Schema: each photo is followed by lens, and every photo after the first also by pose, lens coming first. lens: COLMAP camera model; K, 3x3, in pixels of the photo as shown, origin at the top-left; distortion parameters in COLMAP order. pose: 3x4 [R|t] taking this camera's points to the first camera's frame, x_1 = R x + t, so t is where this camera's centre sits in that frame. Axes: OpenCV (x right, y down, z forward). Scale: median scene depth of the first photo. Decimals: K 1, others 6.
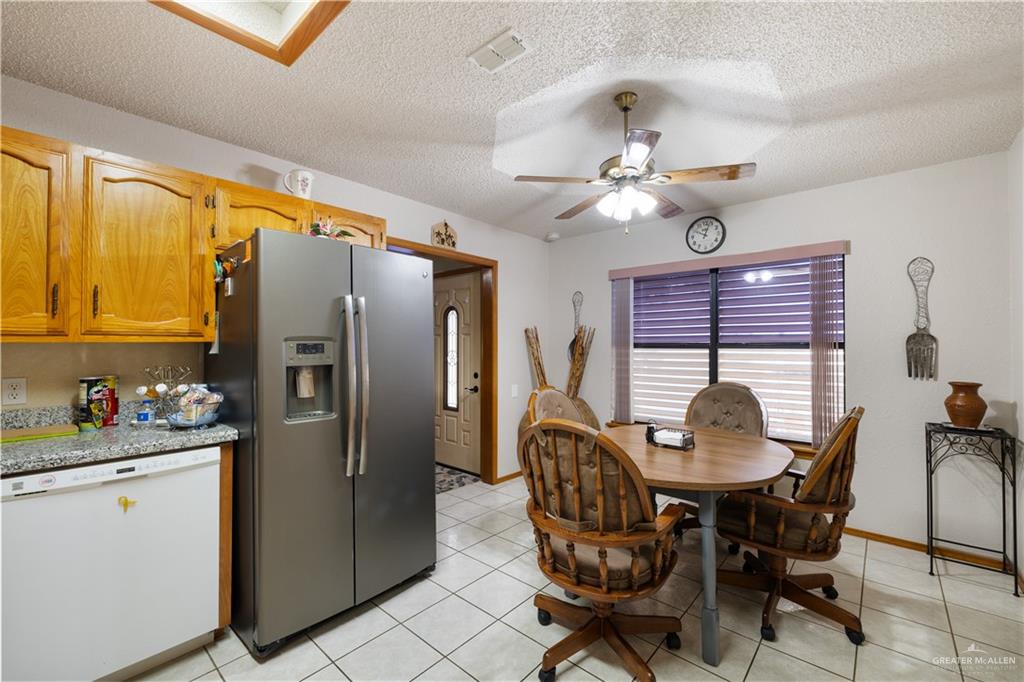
lens RADIAL K [[432.9, 0, 510.7], [0, 432.9, 341.6], [0, 0, 1]] dist [0.001201, 0.000693]
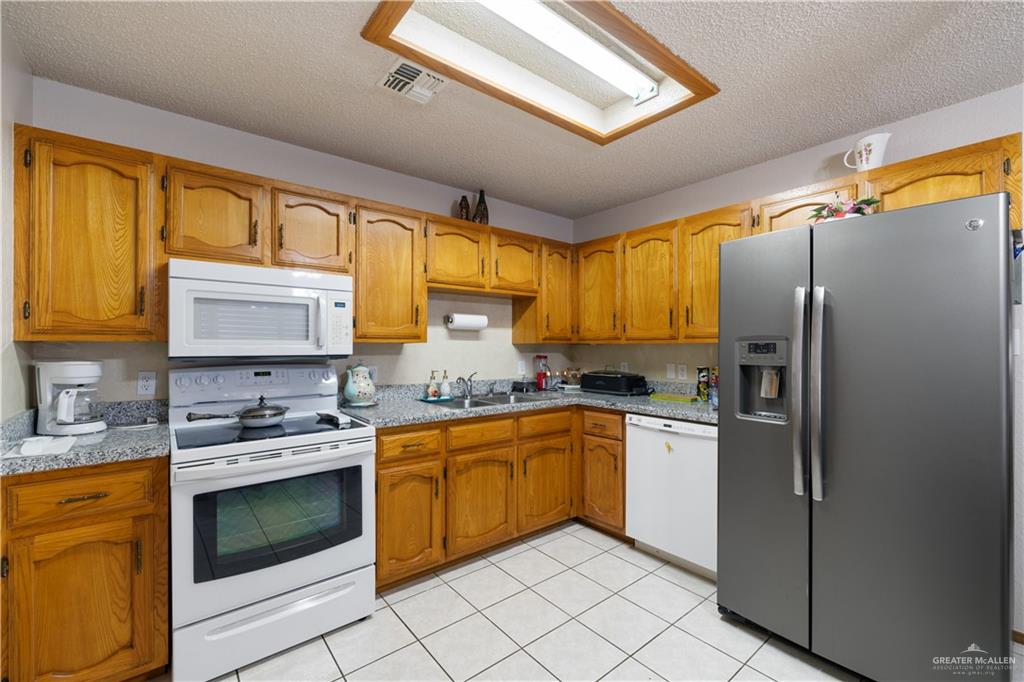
lens RADIAL K [[432.9, 0, 511.2], [0, 432.9, 345.3], [0, 0, 1]] dist [0.001201, 0.000693]
pose [[-0.189509, -0.000544, -0.981879, 0.641243], [0.013678, 0.999901, -0.003194, 0.004665], [0.981784, -0.014036, -0.189483, 0.646725]]
